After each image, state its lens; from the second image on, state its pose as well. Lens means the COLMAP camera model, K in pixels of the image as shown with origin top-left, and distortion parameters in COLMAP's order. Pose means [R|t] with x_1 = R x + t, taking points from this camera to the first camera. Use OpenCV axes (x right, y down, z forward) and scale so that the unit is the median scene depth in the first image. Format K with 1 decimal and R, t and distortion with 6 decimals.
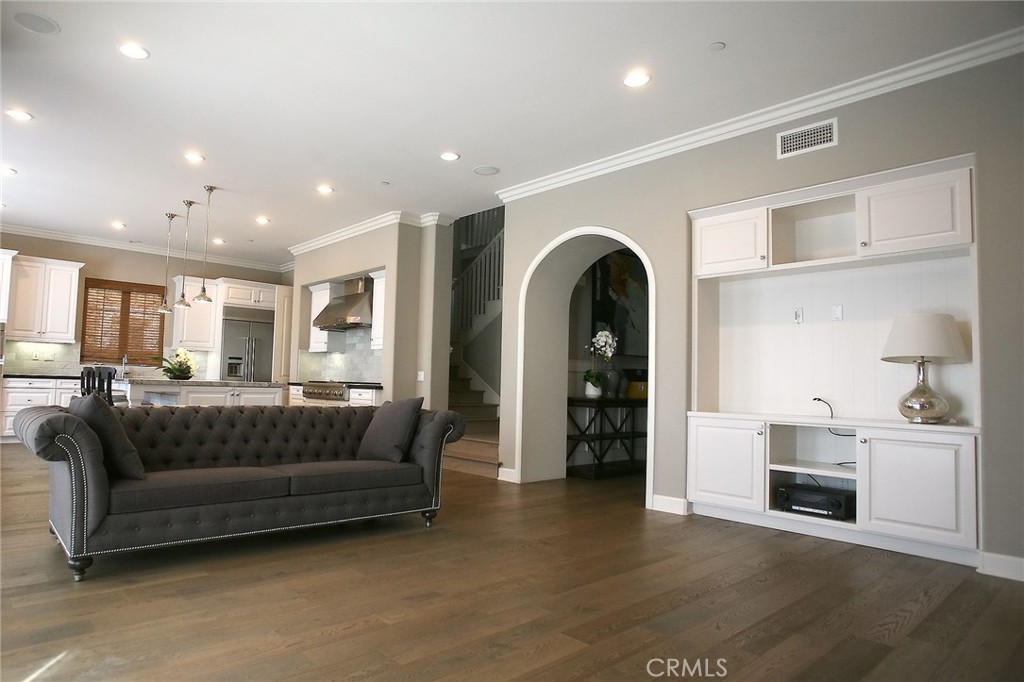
lens RADIAL K [[569.2, 0, 500.2], [0, 569.2, 352.1], [0, 0, 1]] dist [-0.061253, 0.029345]
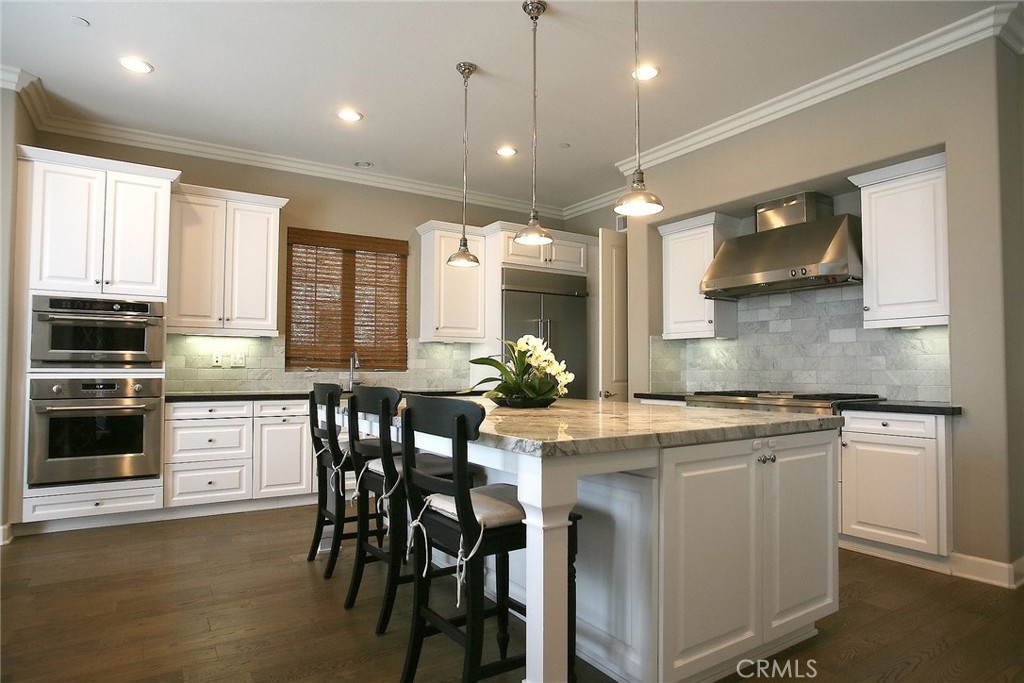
lens RADIAL K [[617.2, 0, 595.6], [0, 617.2, 340.5], [0, 0, 1]] dist [0.005503, 0.002048]
pose [[0.991966, -0.030638, -0.122739, -0.348479], [0.031500, 0.999491, 0.005089, -0.004541], [0.122520, -0.008914, 0.992426, 0.386462]]
